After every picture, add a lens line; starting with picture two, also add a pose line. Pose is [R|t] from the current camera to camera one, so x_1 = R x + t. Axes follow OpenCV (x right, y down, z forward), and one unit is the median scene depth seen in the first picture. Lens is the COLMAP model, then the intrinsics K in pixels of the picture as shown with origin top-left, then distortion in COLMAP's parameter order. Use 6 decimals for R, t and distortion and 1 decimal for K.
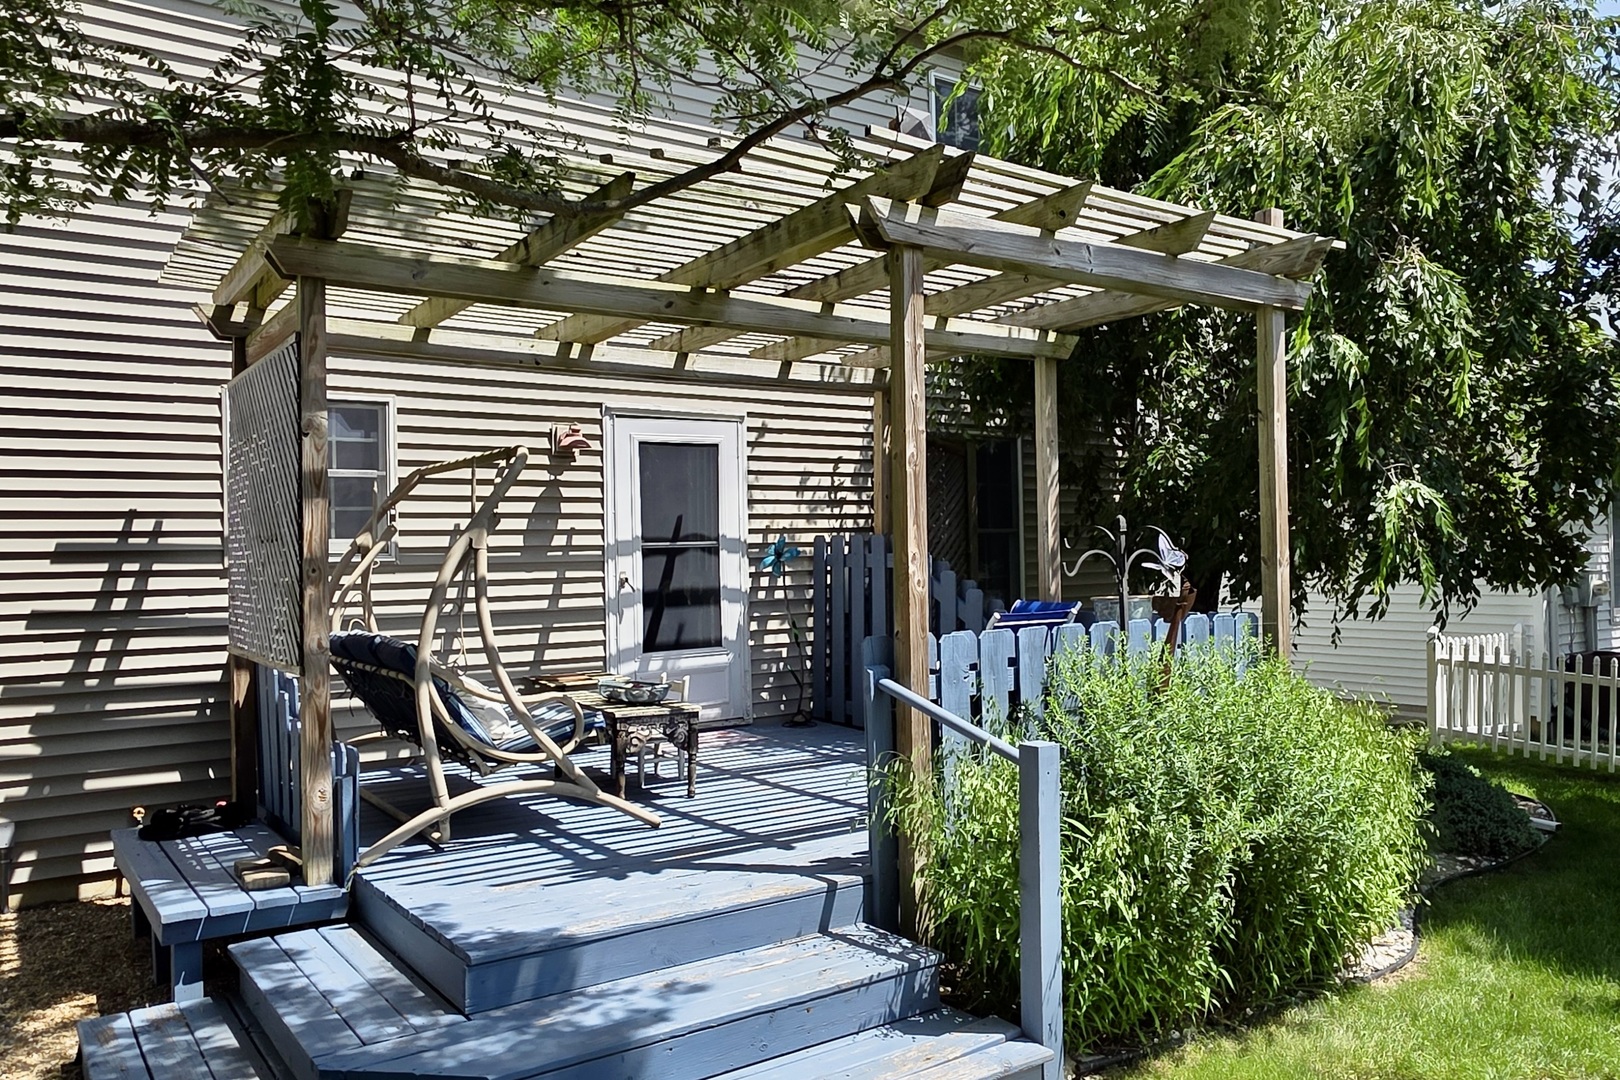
lens RADIAL K [[1220.9, 0, 811.2], [0, 1220.9, 545.3], [0, 0, 1]] dist [0.000707, 0.000308]
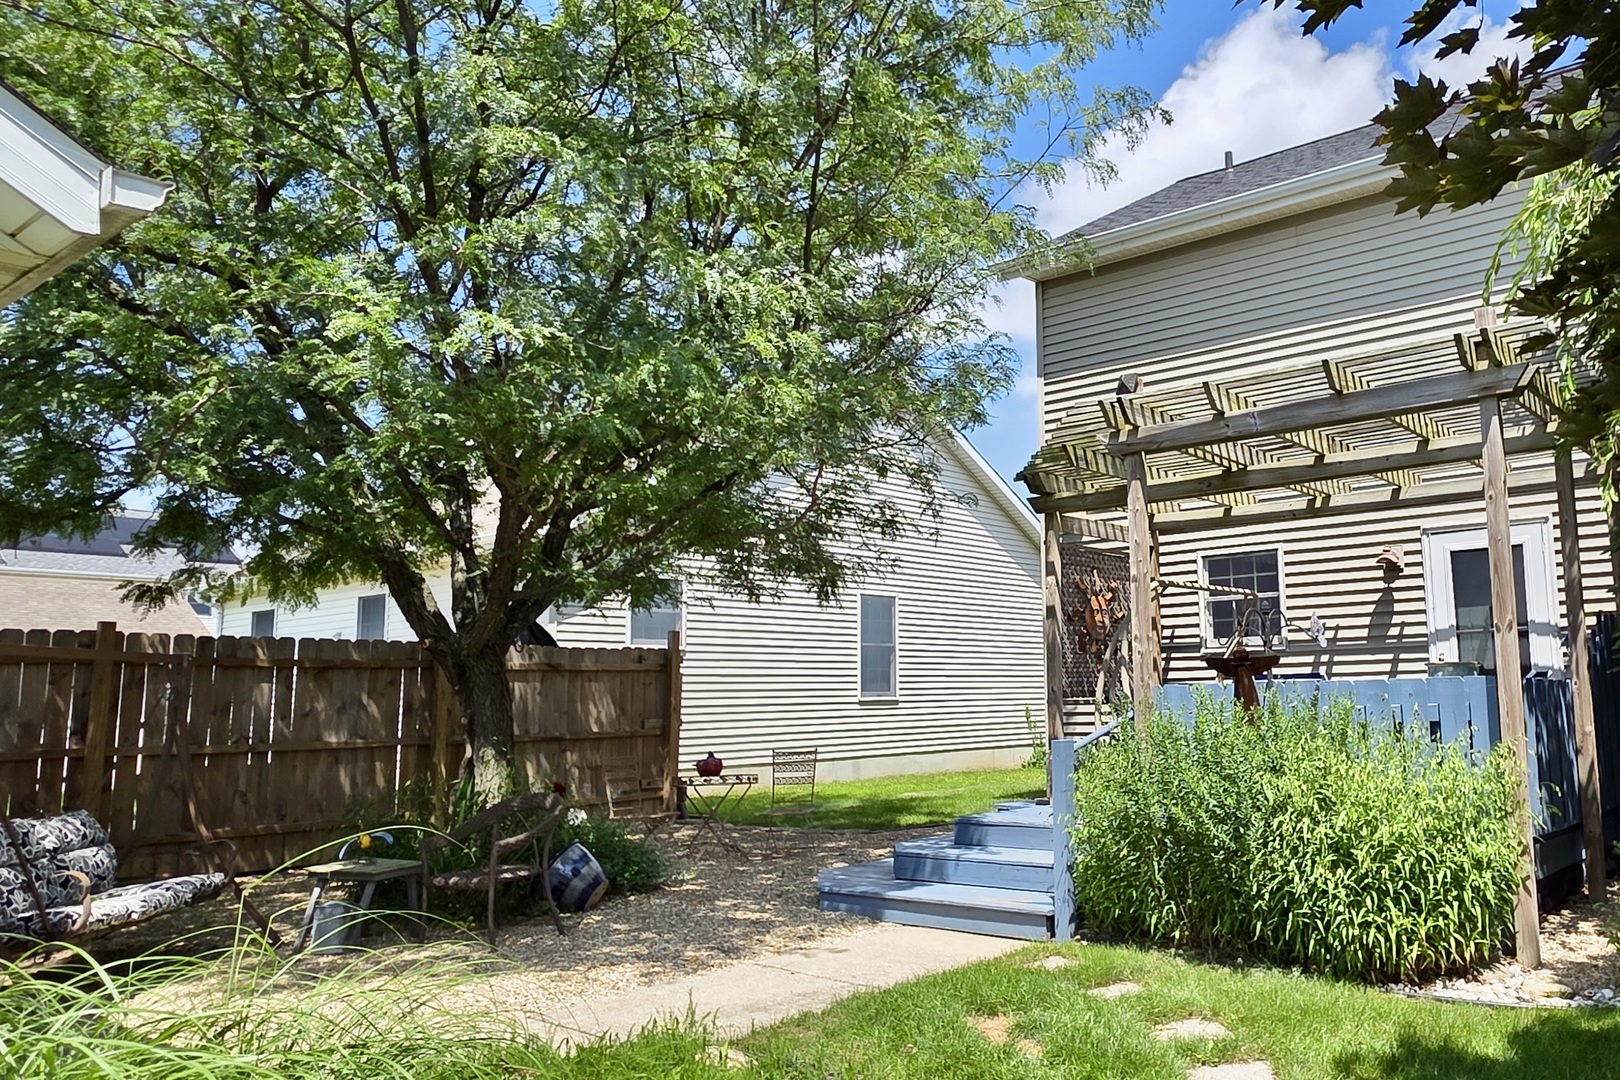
lens RADIAL K [[1220.9, 0, 812.1], [0, 1220.9, 539.1], [0, 0, 1]] dist [0.000707, 0.000308]
pose [[0.183302, -0.116523, -0.976126, 1.014721], [0.014082, 0.993160, -0.115912, 0.042728], [0.982956, 0.007501, 0.183689, 0.109992]]
